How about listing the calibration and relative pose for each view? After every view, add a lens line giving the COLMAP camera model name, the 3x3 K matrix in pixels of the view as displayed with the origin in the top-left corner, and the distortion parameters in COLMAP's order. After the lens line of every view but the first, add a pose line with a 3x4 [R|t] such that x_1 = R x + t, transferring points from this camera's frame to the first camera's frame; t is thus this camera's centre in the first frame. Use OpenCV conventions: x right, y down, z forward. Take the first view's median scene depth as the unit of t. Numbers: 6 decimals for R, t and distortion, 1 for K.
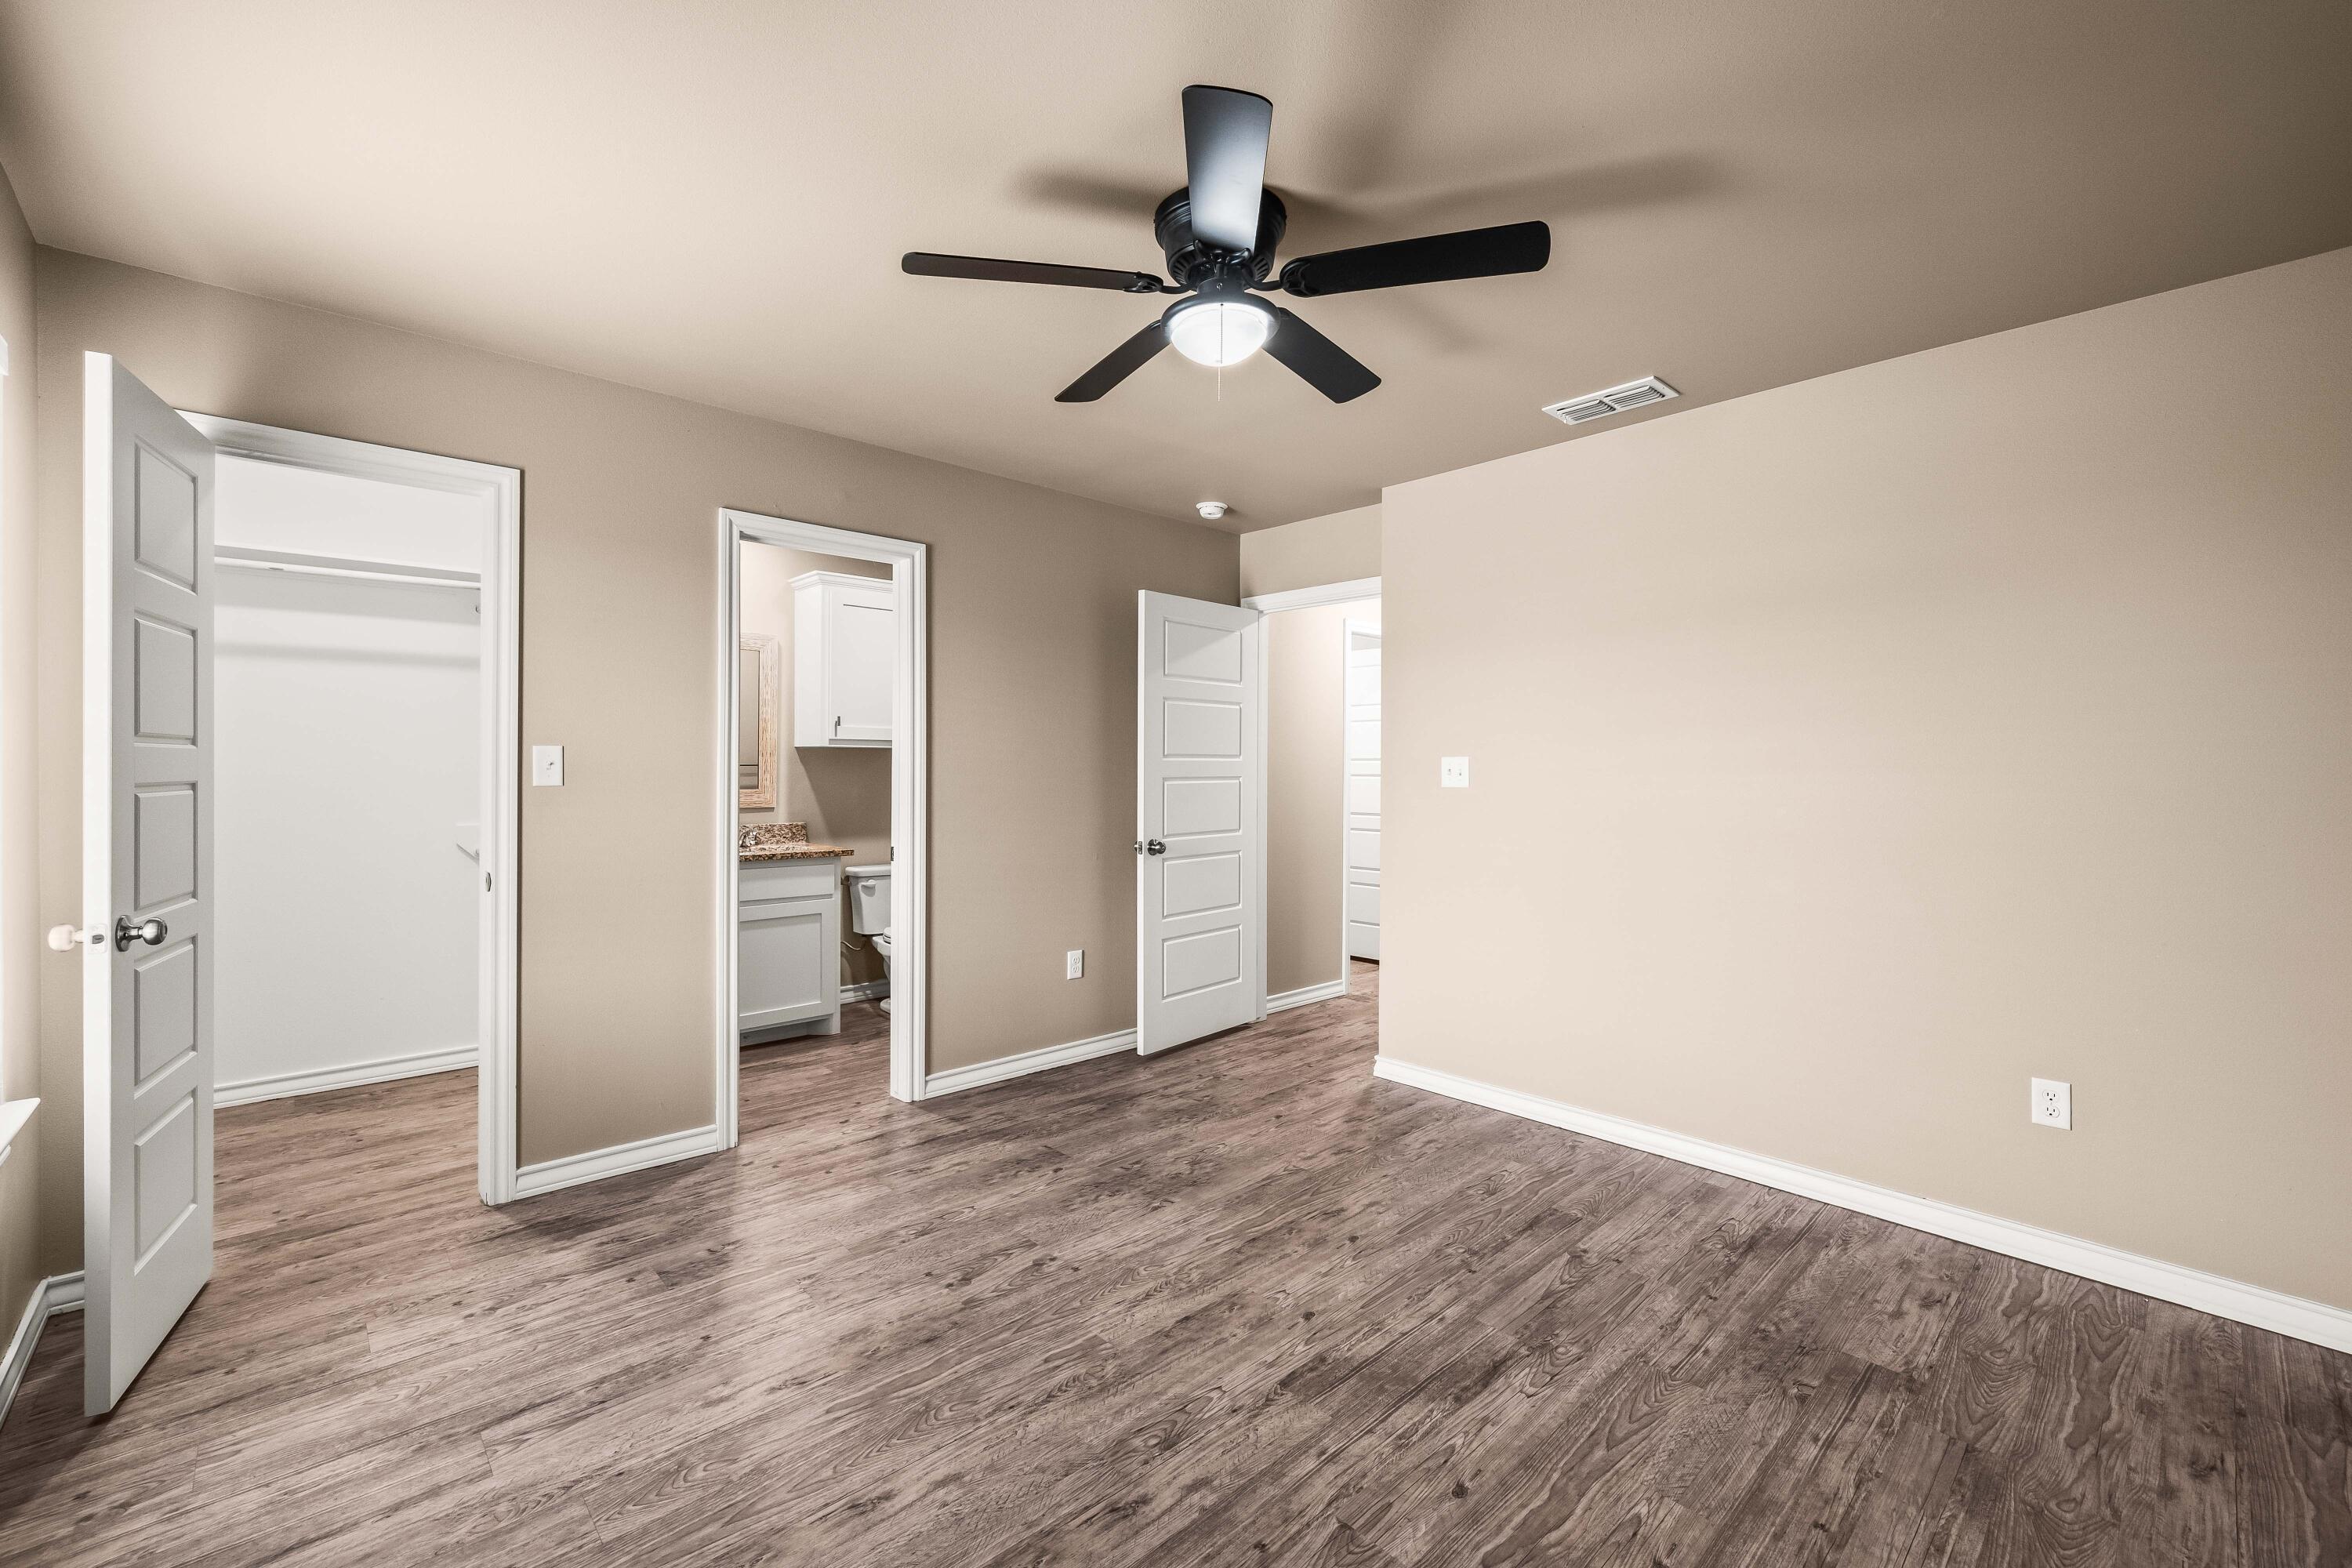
lens RADIAL K [[990.1, 0, 1184.2], [0, 990.1, 759.7], [0, 0, 1]] dist [0.002542, -0.000173]
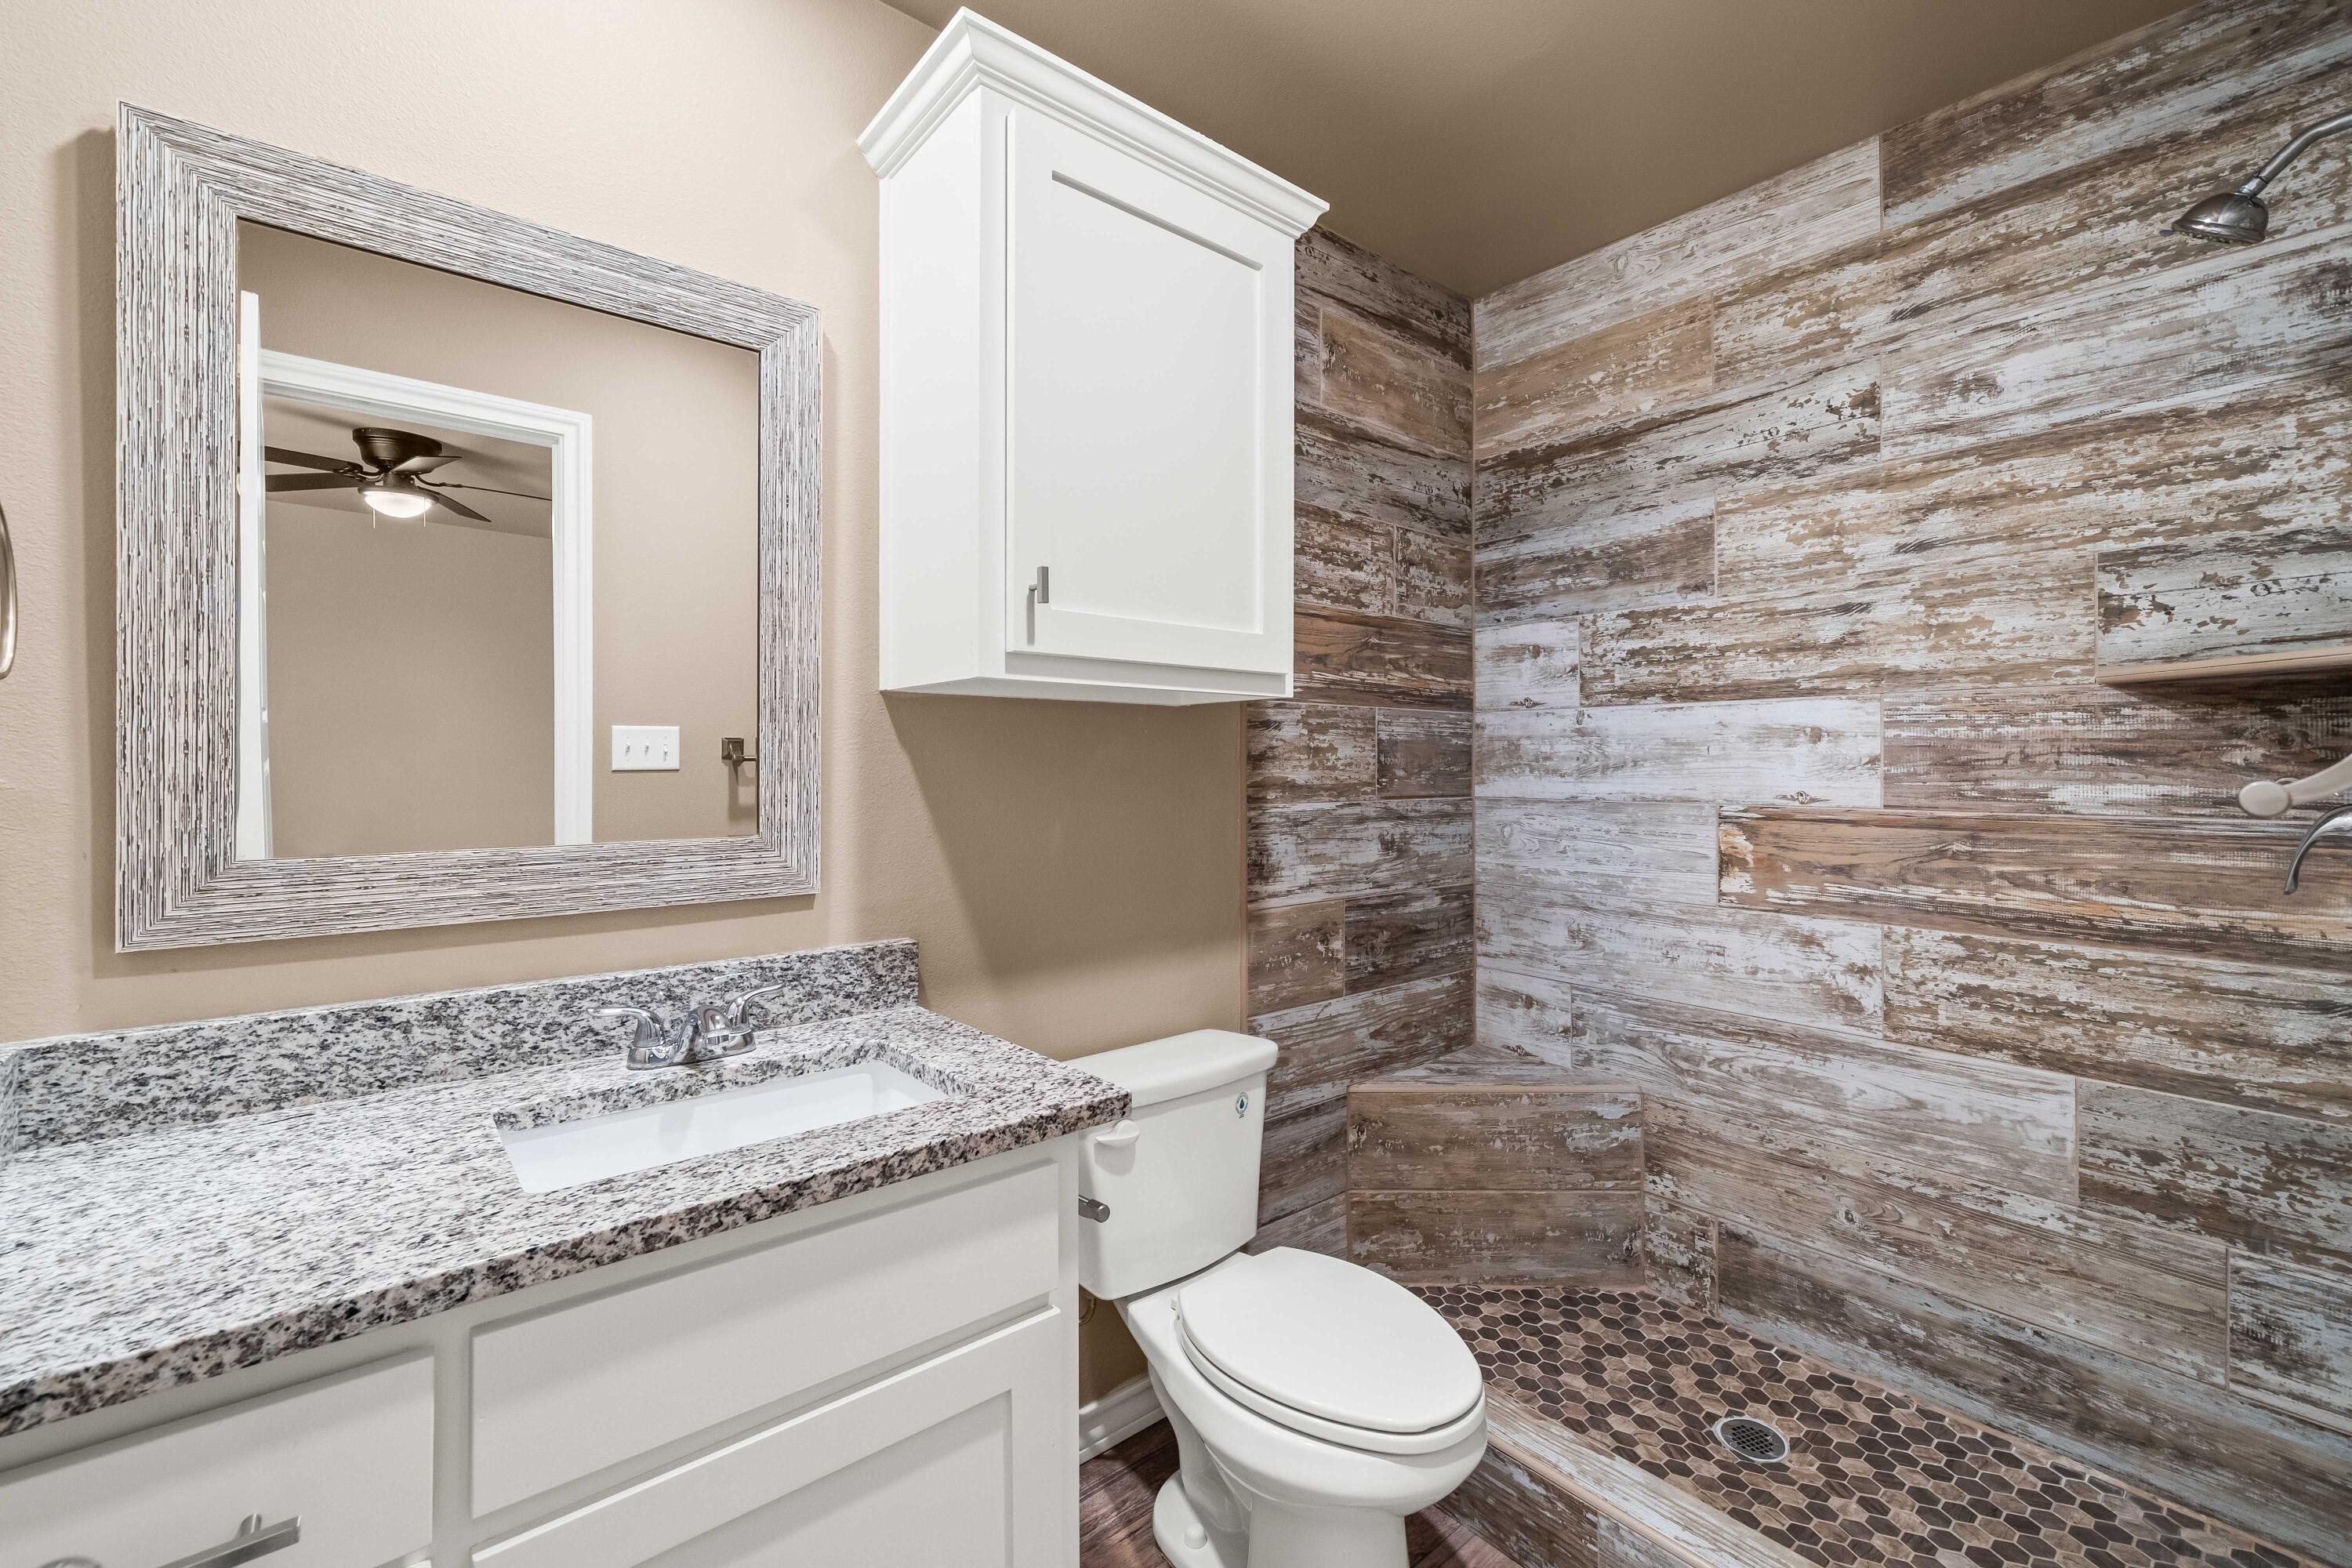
lens RADIAL K [[990.1, 0, 1173.9], [0, 990.1, 776.2], [0, 0, 1]] dist [0.002542, -0.000173]
pose [[0.998206, 0.001371, -0.059860, -0.164882], [-0.000836, 0.999960, 0.008946, 0.006071], [0.059870, -0.008880, 0.998167, 0.405878]]
